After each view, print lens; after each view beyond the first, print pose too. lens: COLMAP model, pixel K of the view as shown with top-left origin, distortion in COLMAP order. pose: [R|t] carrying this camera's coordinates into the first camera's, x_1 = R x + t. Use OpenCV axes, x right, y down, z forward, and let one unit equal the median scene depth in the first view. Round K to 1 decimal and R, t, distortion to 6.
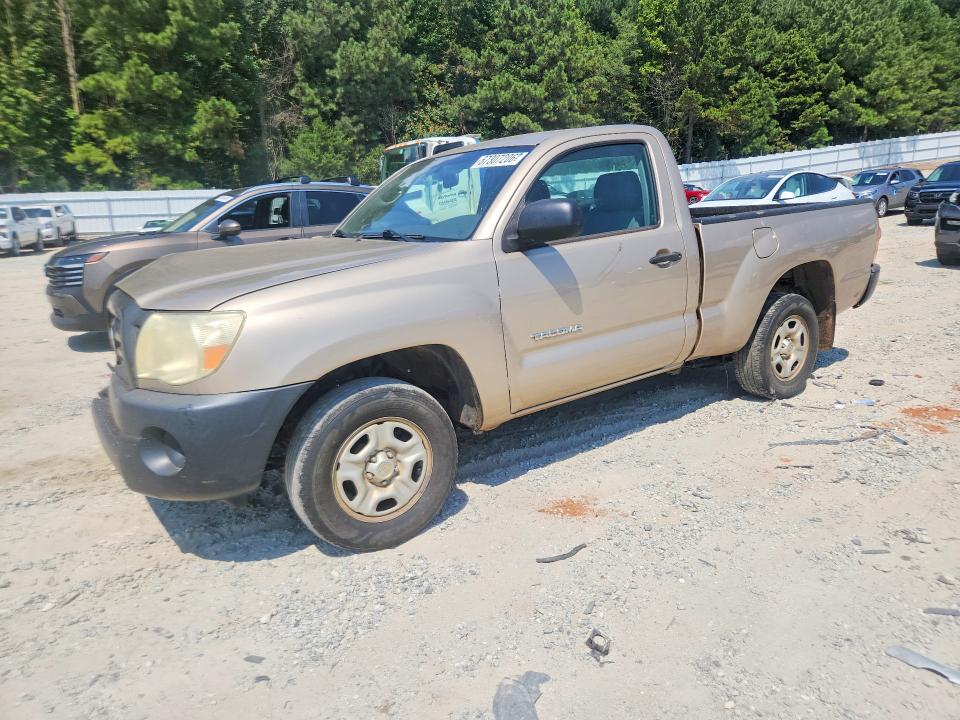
lens RADIAL K [[823.1, 0, 480.0], [0, 823.1, 360.0], [0, 0, 1]] dist [0.001557, 0.009793]
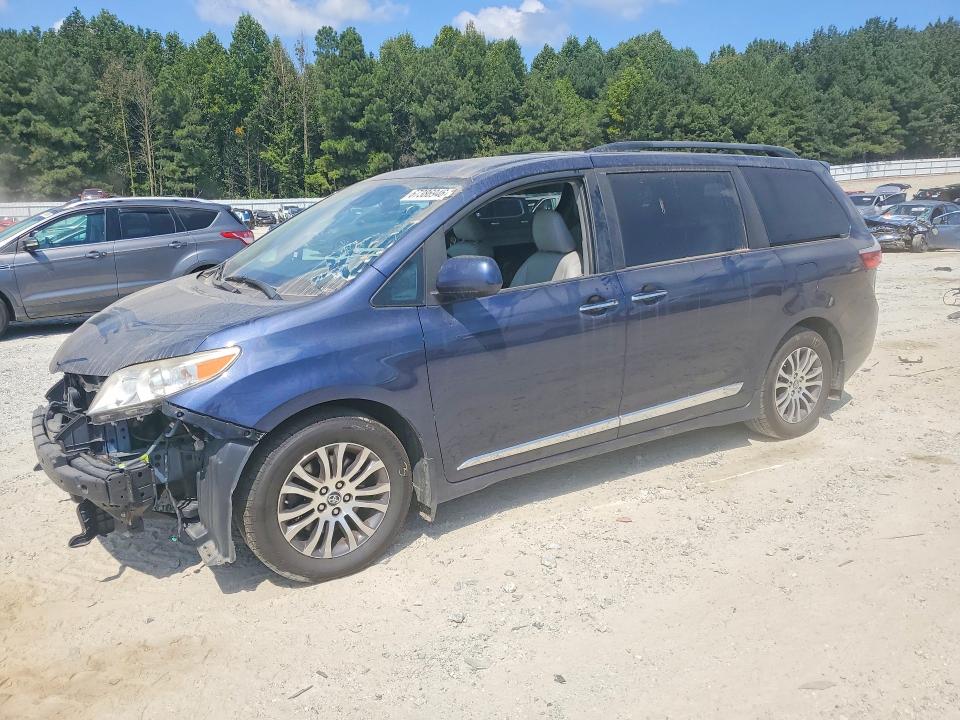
lens RADIAL K [[823.1, 0, 480.0], [0, 823.1, 360.0], [0, 0, 1]] dist [0.001557, 0.009793]
pose [[0.999168, 0.030709, -0.026853, -0.009507], [-0.030569, 0.999517, 0.005593, 0.139498], [0.027012, -0.004767, 0.999624, -0.825141]]
